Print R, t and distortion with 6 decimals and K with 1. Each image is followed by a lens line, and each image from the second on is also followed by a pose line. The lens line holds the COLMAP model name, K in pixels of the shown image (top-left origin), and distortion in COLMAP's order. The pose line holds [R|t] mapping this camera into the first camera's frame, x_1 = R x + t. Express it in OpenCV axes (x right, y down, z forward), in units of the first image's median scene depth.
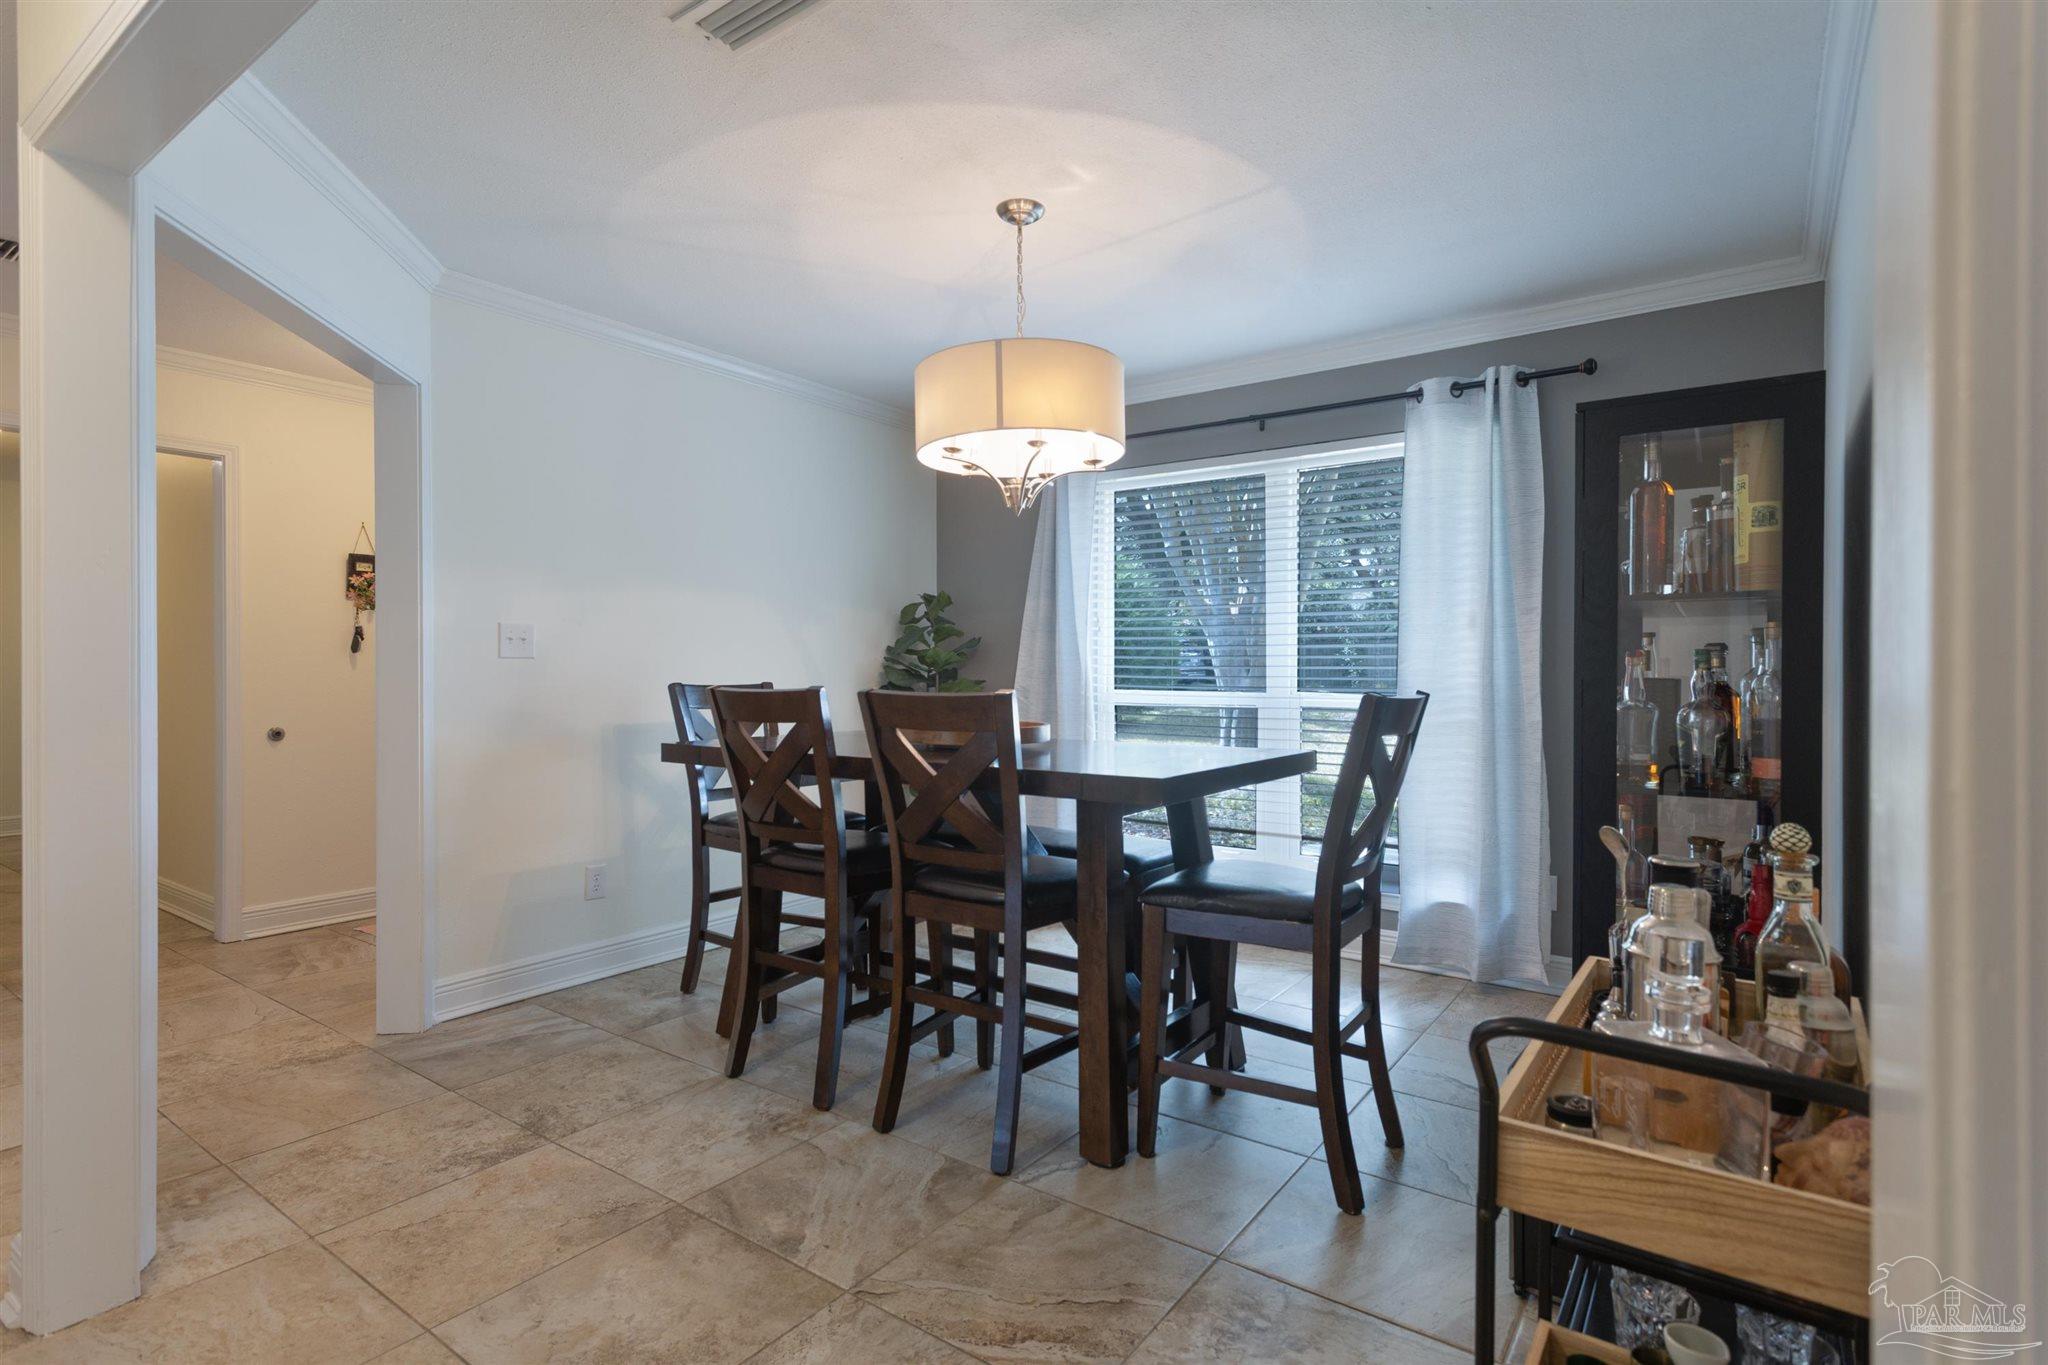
lens RADIAL K [[1000.8, 0, 1100.2], [0, 1000.8, 675.3], [0, 0, 1]] dist [-0.009215, -0.000466]
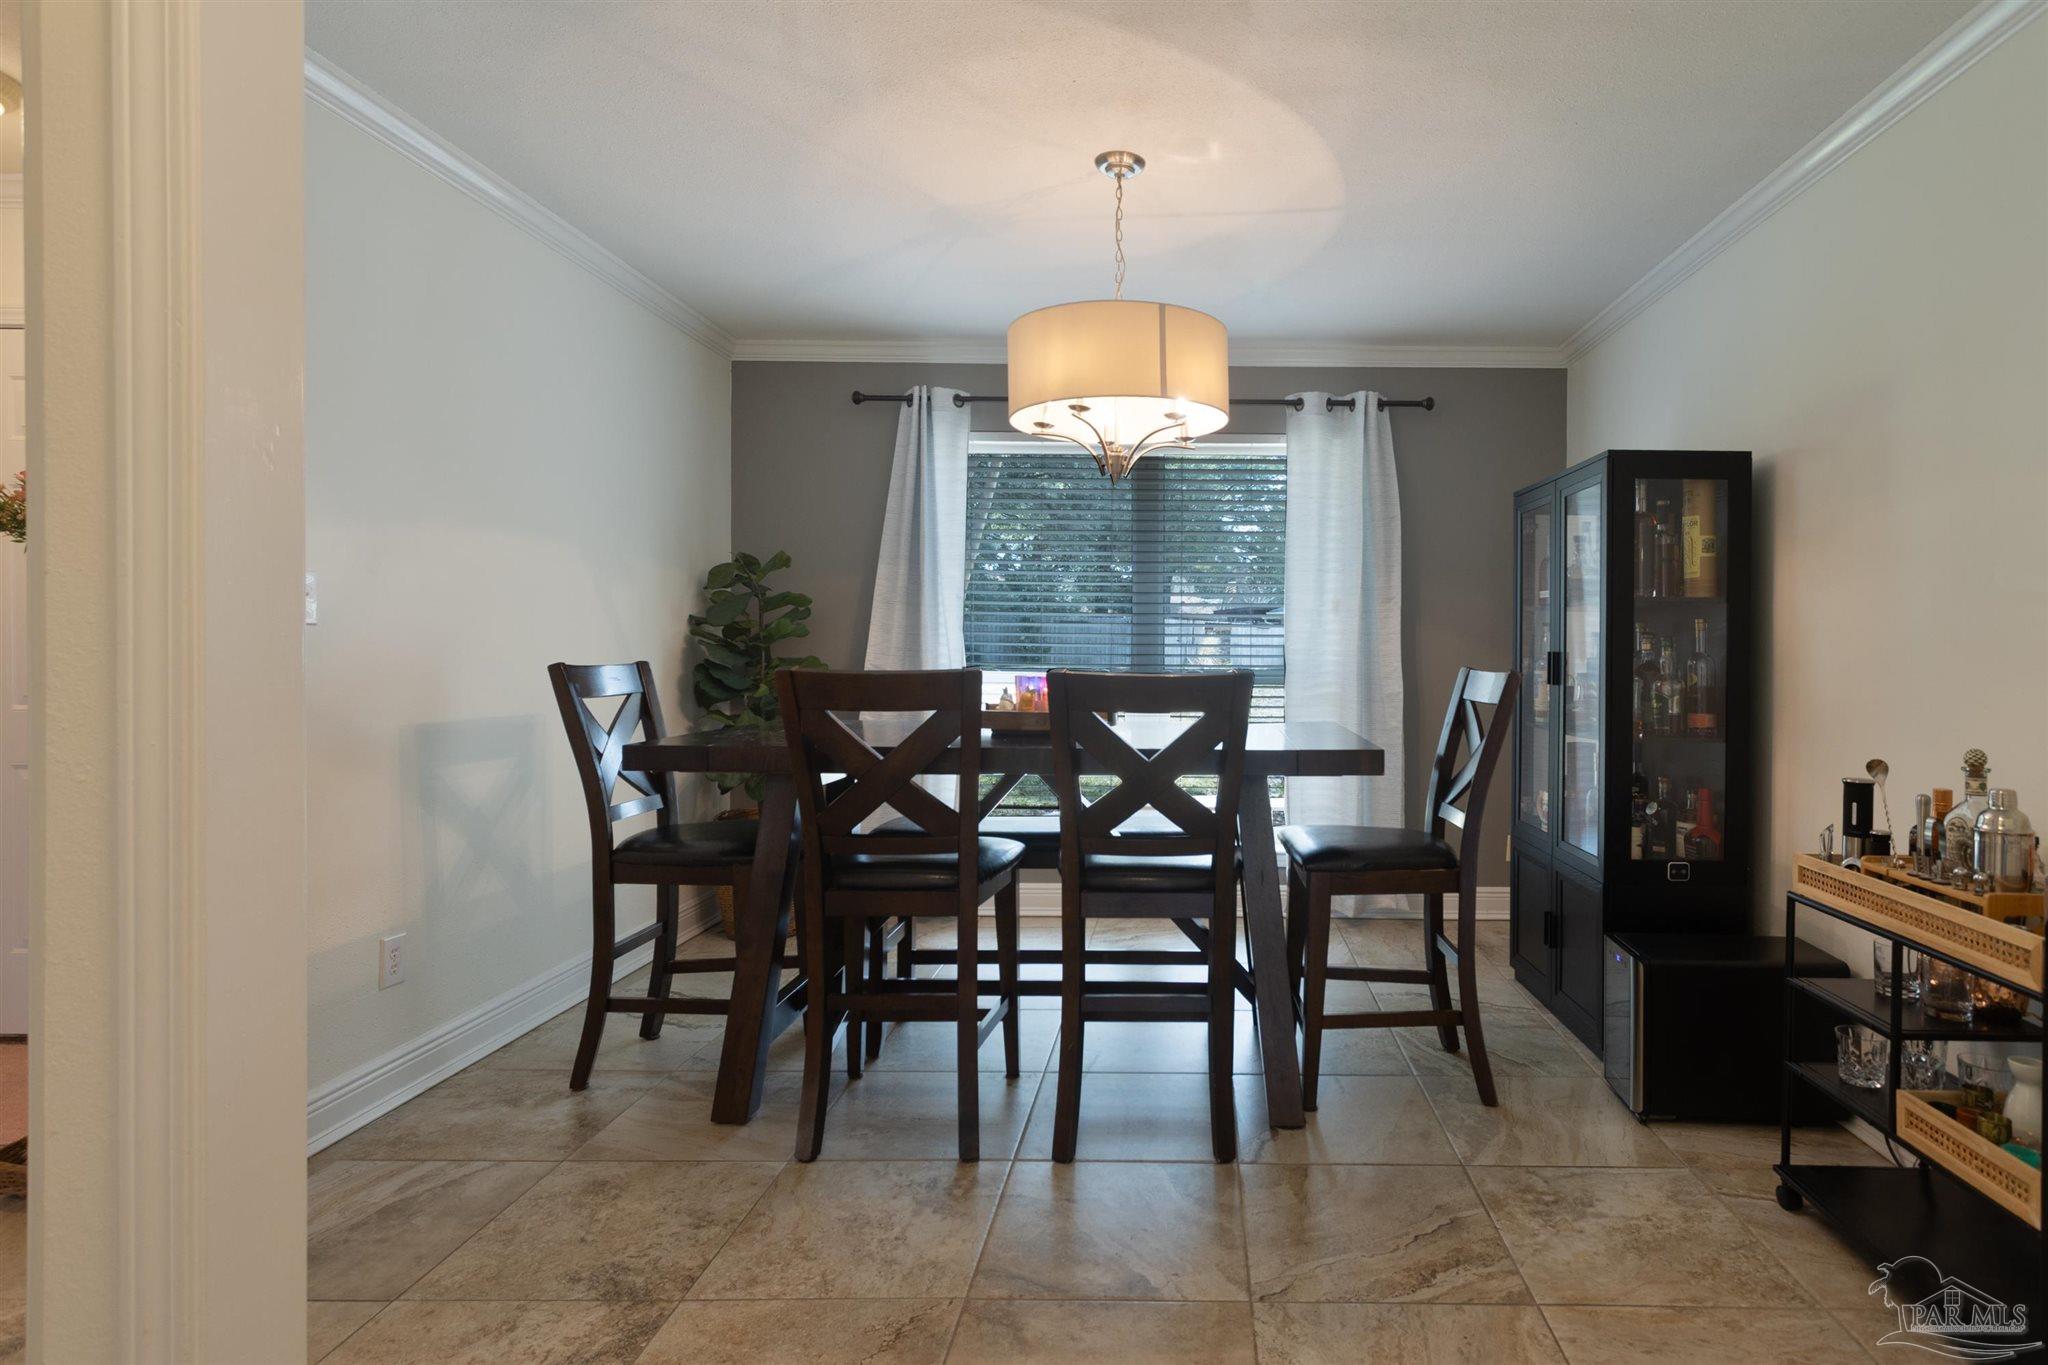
lens RADIAL K [[1057.7, 0, 1109.2], [0, 1057.7, 656.8], [0, 0, 1]] dist [0.000375, 0.000472]
pose [[0.813134, -0.000070, 0.582076, -0.577559], [-0.004770, 0.999966, 0.006783, -0.002990], [-0.582056, -0.008292, 0.813106, 0.159379]]
